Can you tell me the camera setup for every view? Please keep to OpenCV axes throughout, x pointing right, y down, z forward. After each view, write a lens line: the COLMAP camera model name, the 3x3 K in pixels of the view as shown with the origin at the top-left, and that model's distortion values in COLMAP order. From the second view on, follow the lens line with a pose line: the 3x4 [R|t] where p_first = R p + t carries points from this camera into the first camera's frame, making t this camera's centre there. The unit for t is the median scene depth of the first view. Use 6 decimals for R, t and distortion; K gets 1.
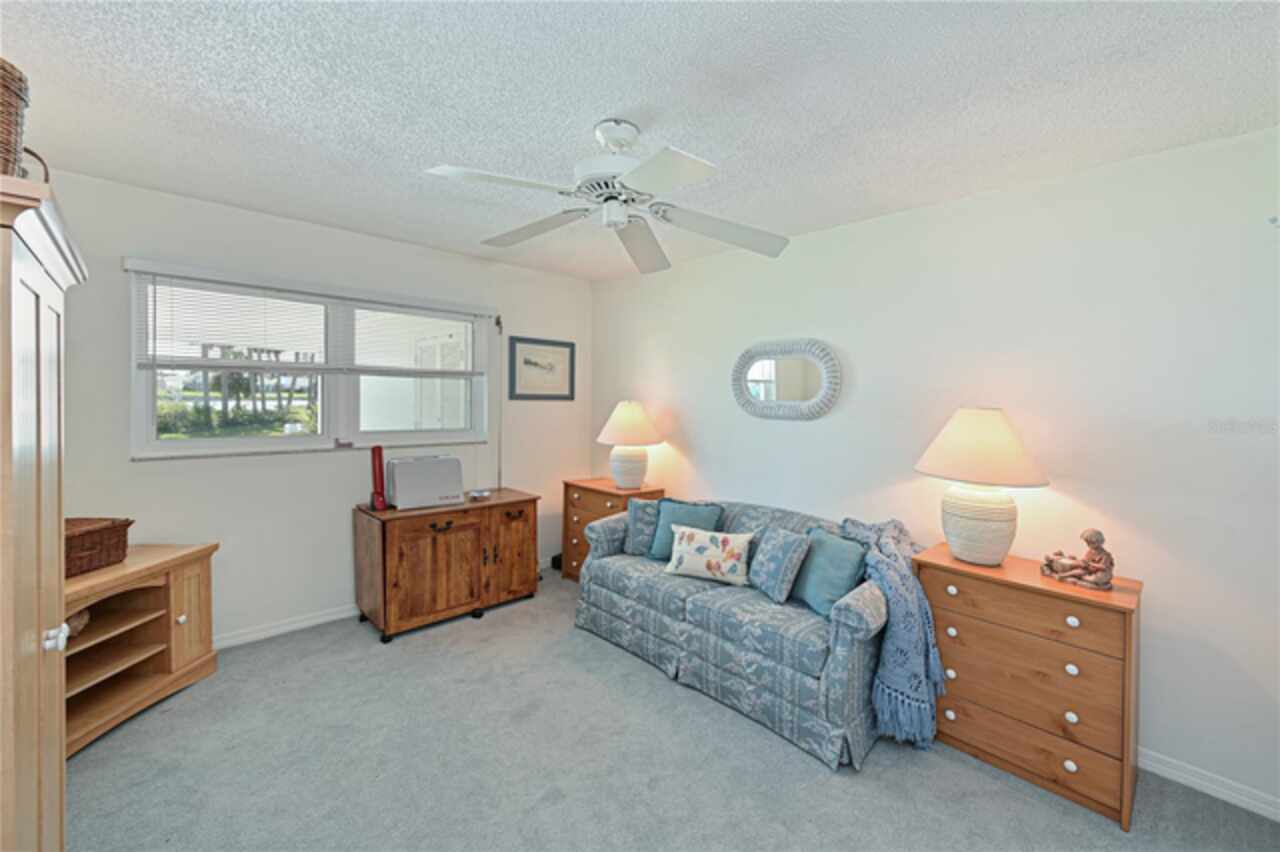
lens RADIAL K [[557.8, 0, 610.1], [0, 557.8, 396.1], [0, 0, 1]] dist [0.001812, -0.000048]
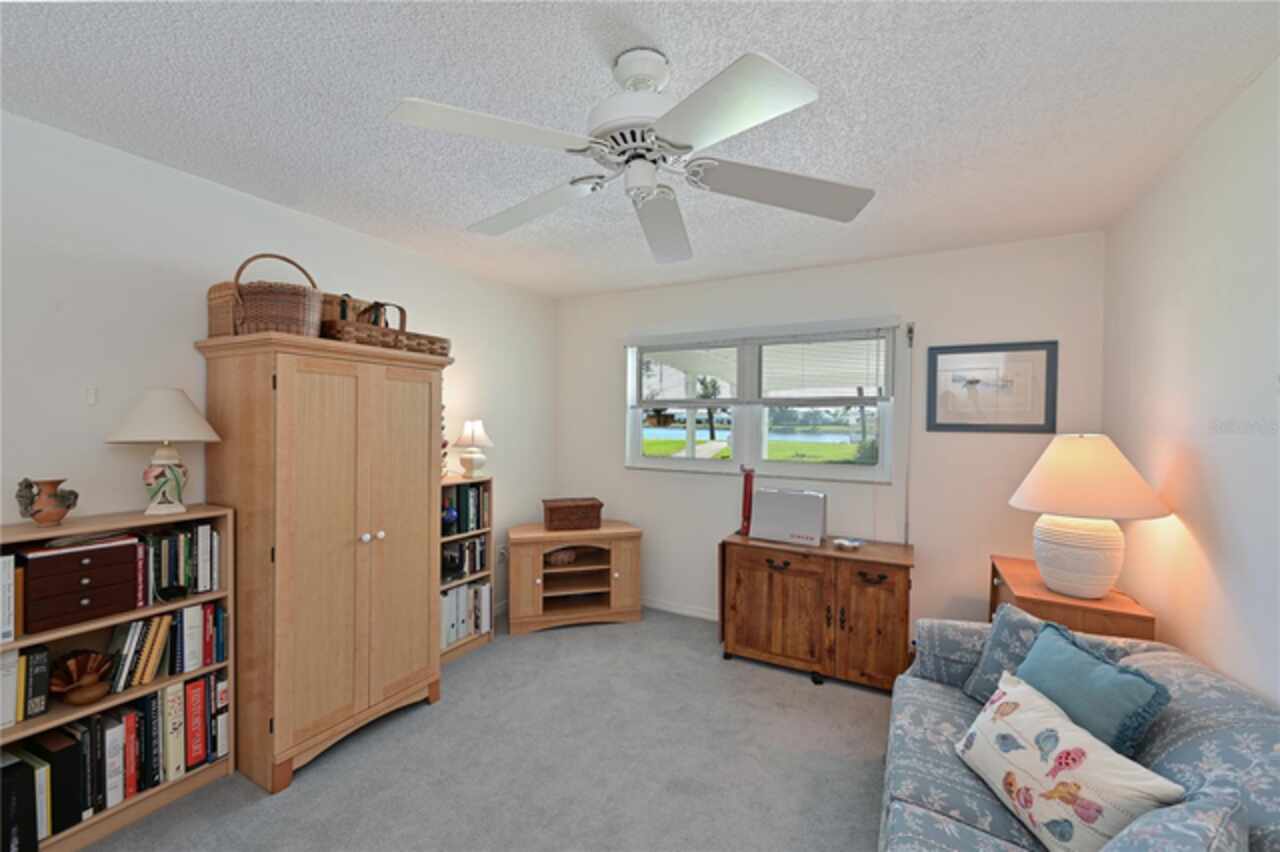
lens RADIAL K [[504.3, 0, 640.0], [0, 504.3, 426.0], [0, 0, 1]] dist [-0.000759, -0.000135]
pose [[0.310569, -0.006780, -0.950527, 0.426533], [-0.005334, 0.999946, -0.008875, 0.009552], [0.950536, 0.007826, 0.310516, 0.507143]]
